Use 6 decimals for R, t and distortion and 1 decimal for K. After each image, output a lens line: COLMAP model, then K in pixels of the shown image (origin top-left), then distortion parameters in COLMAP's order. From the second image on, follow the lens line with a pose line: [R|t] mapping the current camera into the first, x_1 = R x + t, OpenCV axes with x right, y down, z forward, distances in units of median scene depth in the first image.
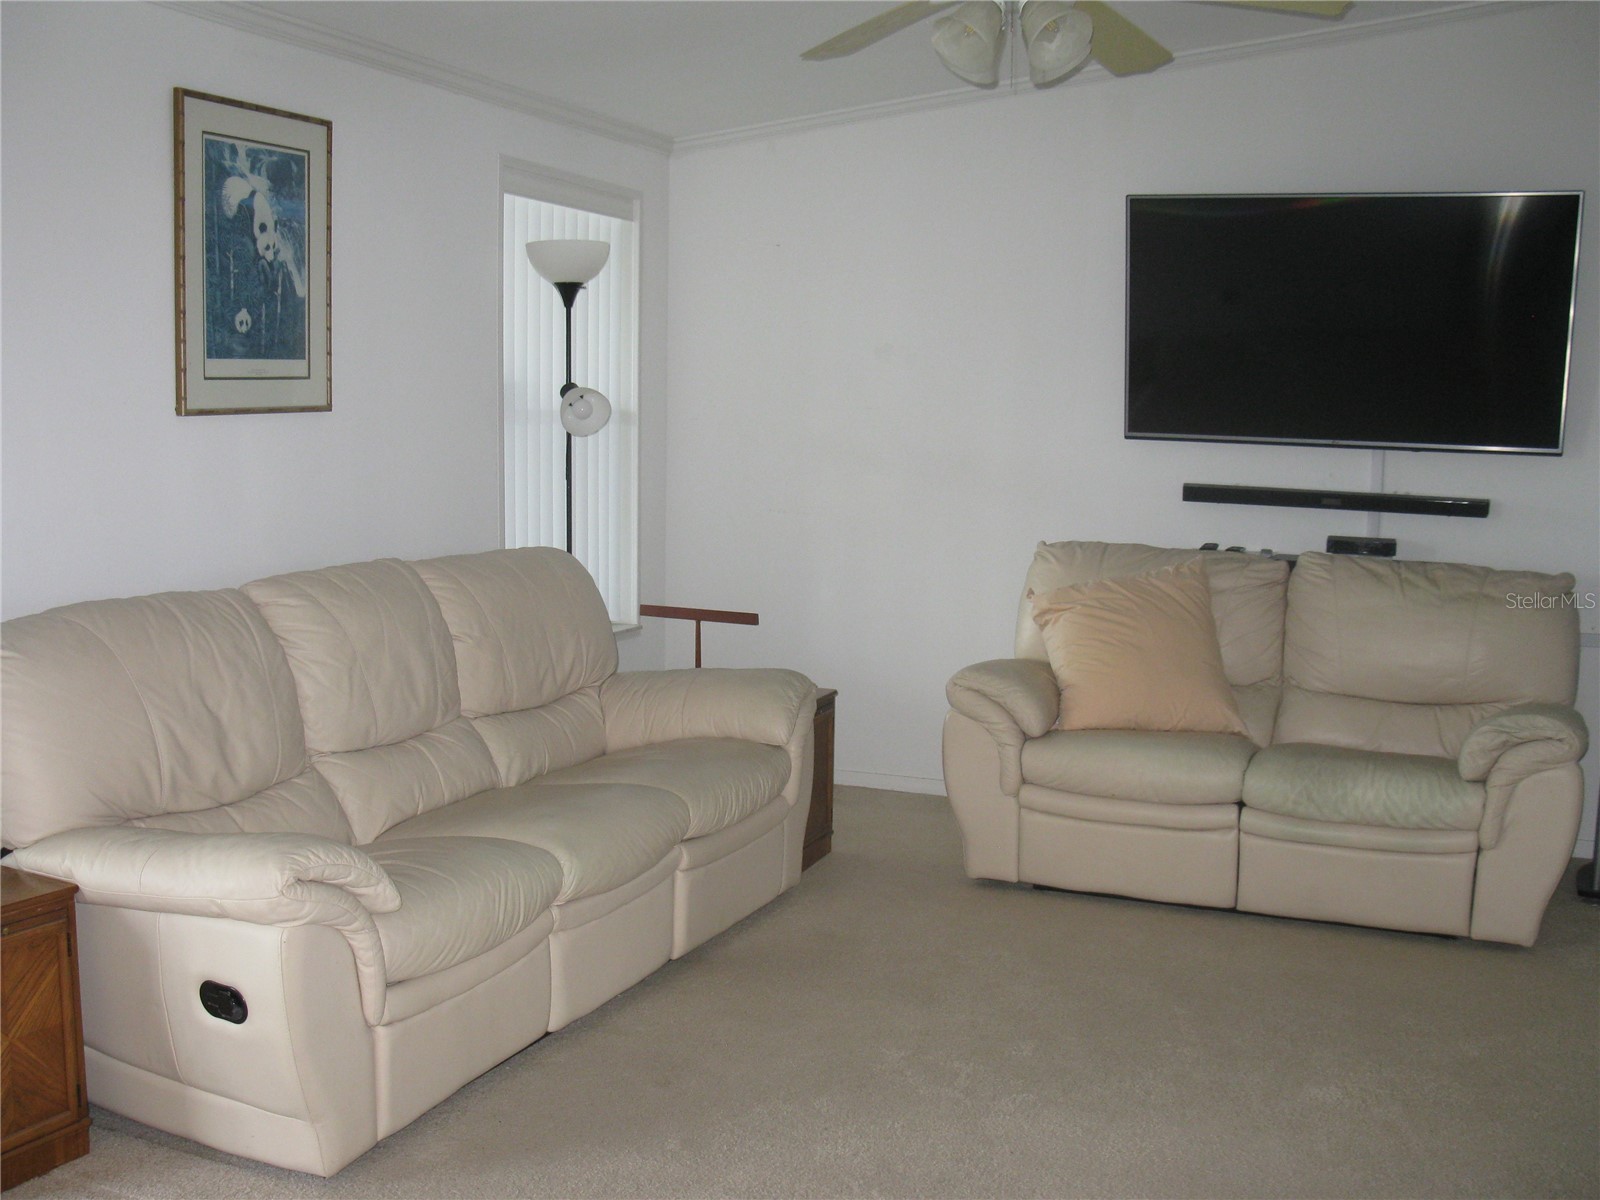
lens RADIAL K [[1671.1, 0, 828.5], [0, 1671.1, 608.3], [0, 0, 1]] dist [-0.210014, 0.224812]
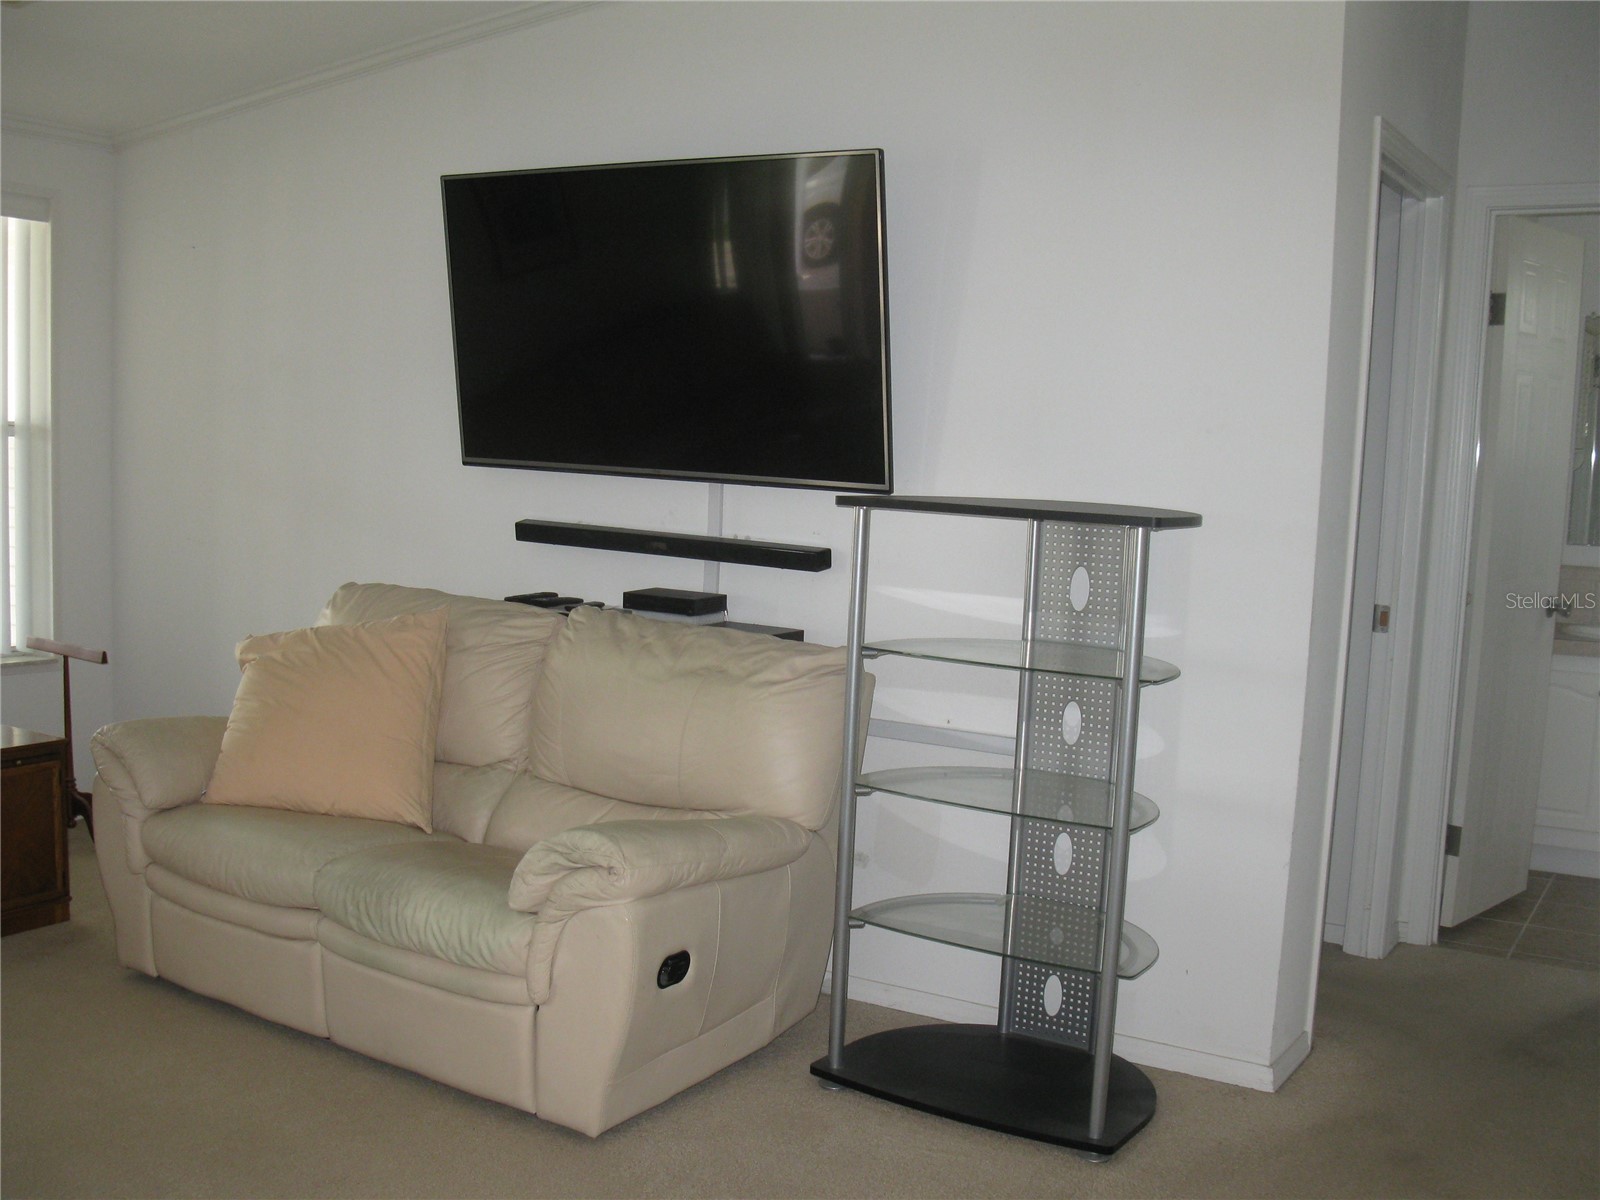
lens RADIAL K [[1688.9, 0, 800.0], [0, 1688.9, 600.0], [0, 0, 1]] dist [-0.151444, 0.013191]
pose [[0.985372, 0.041078, -0.165393, 0.541535], [-0.045847, 0.998633, -0.025119, -0.021766], [0.164135, 0.032334, 0.985908, 0.203497]]
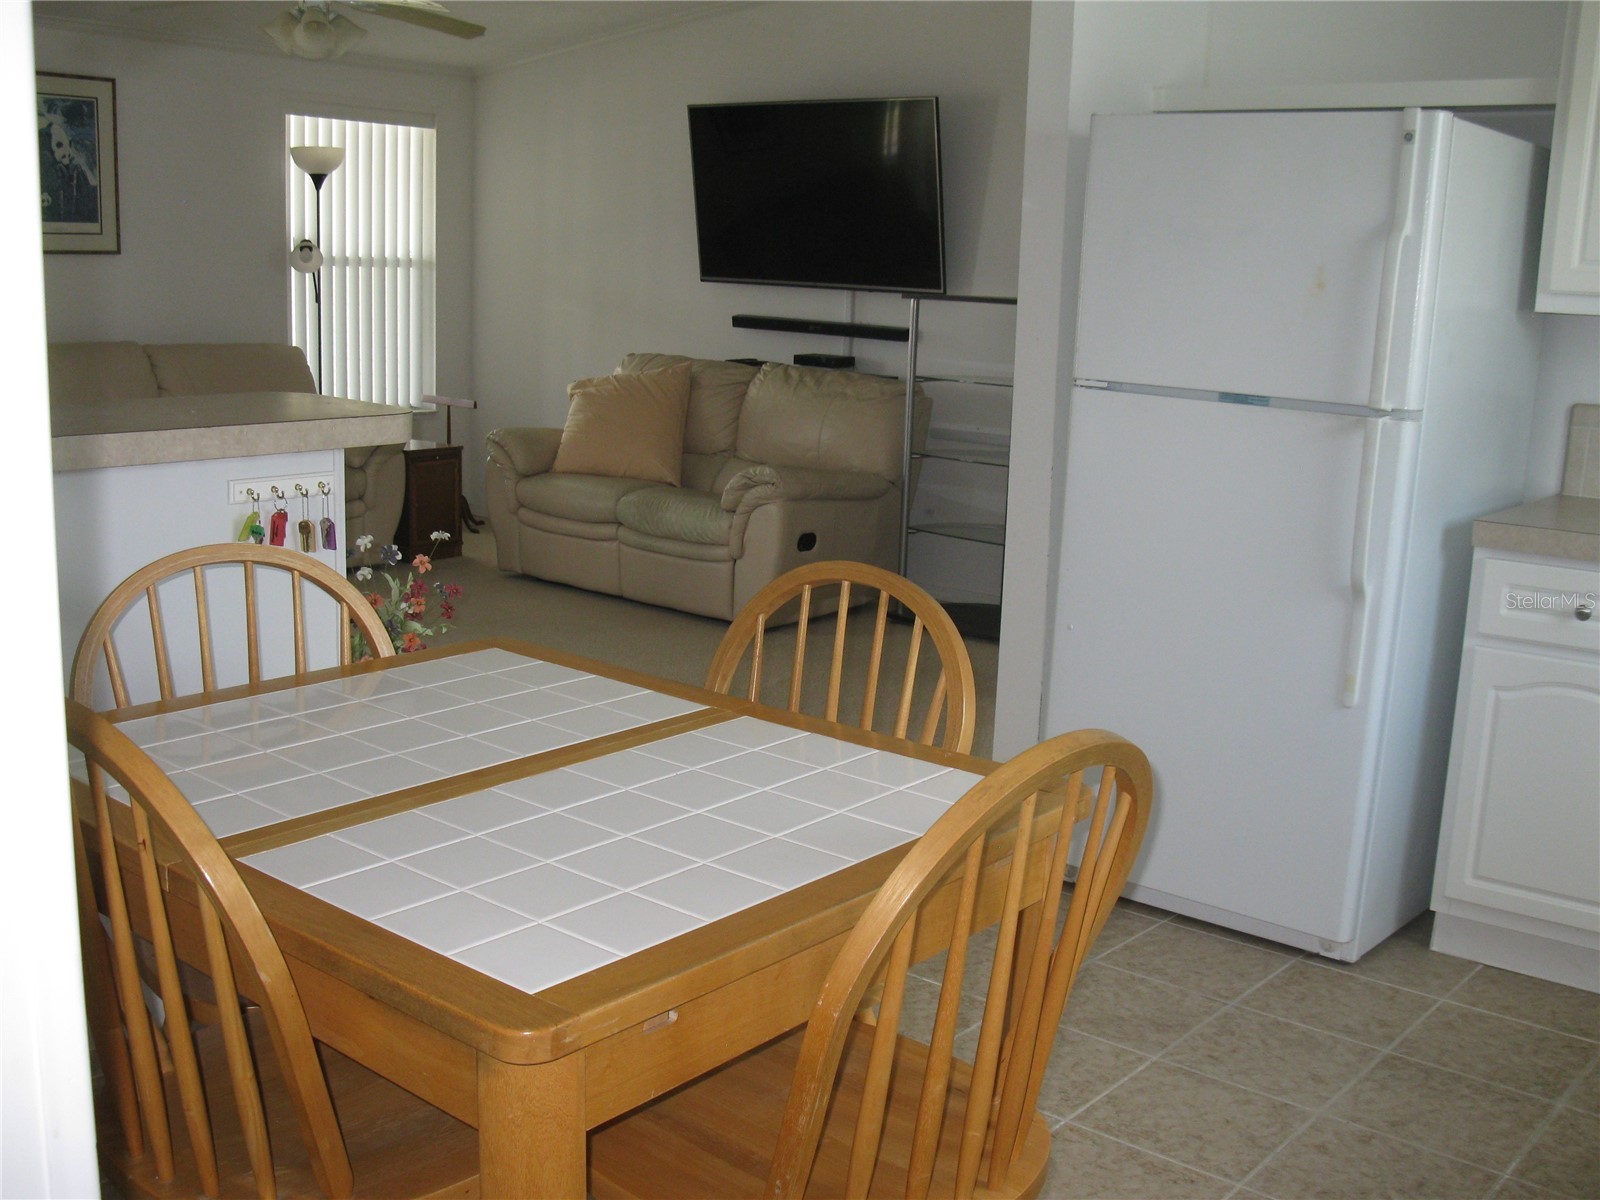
lens RADIAL K [[1671.1, 0, 828.5], [0, 1671.1, 608.3], [0, 0, 1]] dist [-0.210014, 0.224812]
pose [[0.956423, 0.078183, -0.281322, 0.757496], [-0.058656, 0.995290, 0.077187, 0.061011], [0.286032, -0.057323, 0.956504, -0.334398]]
